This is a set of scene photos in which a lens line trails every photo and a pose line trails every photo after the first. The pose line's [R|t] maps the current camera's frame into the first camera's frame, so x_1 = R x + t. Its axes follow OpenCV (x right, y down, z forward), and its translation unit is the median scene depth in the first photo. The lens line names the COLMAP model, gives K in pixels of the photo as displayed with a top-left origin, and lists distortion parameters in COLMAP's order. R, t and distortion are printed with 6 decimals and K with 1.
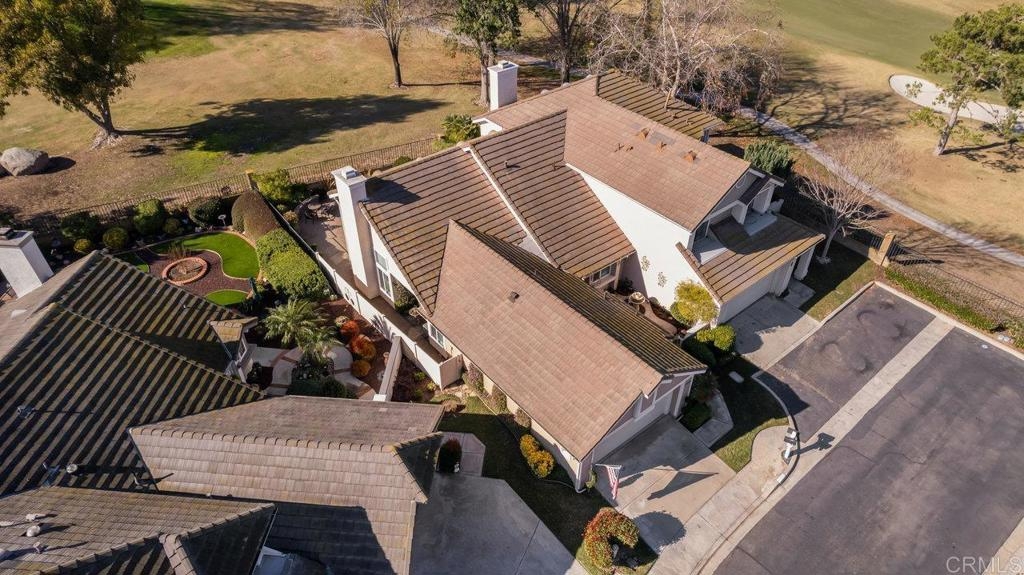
lens RADIAL K [[657.3, 0, 512.0], [0, 657.3, 287.5], [0, 0, 1]] dist [-0.075947, 0.068700]
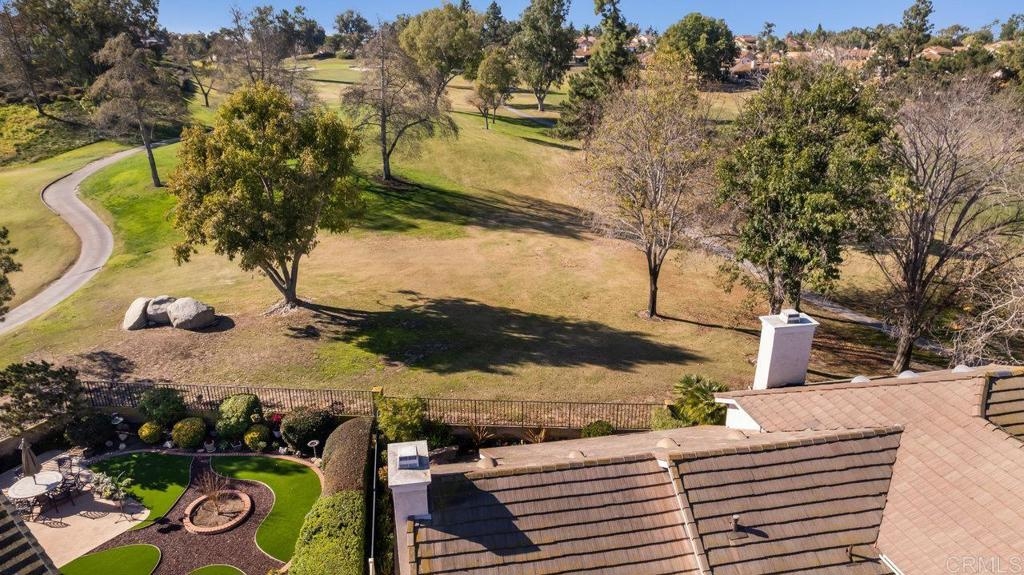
lens RADIAL K [[657.3, 0, 512.0], [0, 657.3, 287.5], [0, 0, 1]] dist [-0.075947, 0.068700]
pose [[0.876346, 0.166316, -0.452058, 0.027927], [-0.302538, 0.920338, -0.247891, -0.157704], [0.374818, 0.354003, 0.856851, 0.432858]]
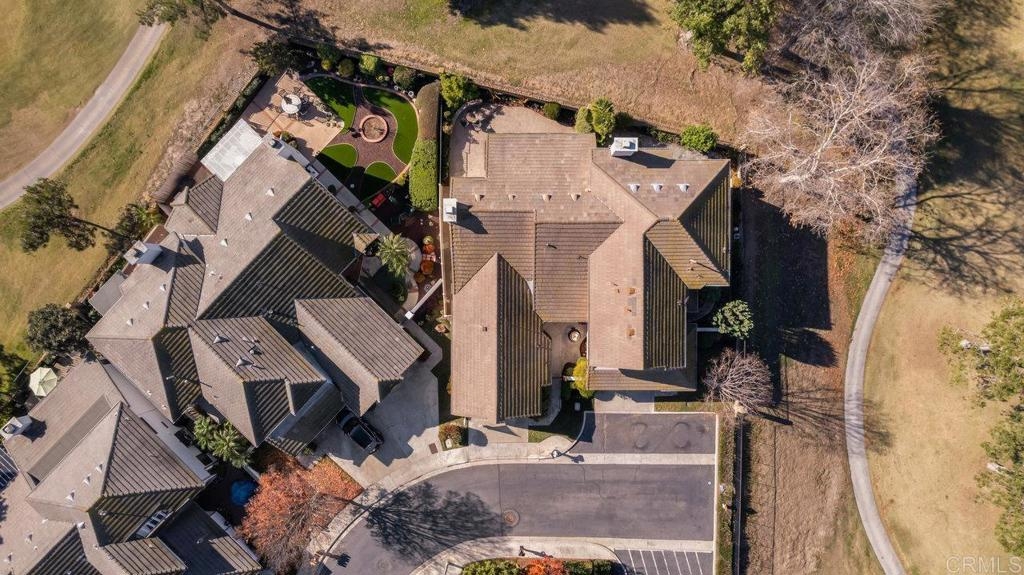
lens RADIAL K [[657.3, 0, 512.0], [0, 657.3, 287.5], [0, 0, 1]] dist [-0.075947, 0.068700]
pose [[0.773431, 0.633873, -0.003100, -0.004423], [-0.394757, 0.485484, 0.780046, -1.122676], [0.495956, -0.602088, 0.625714, -0.034703]]
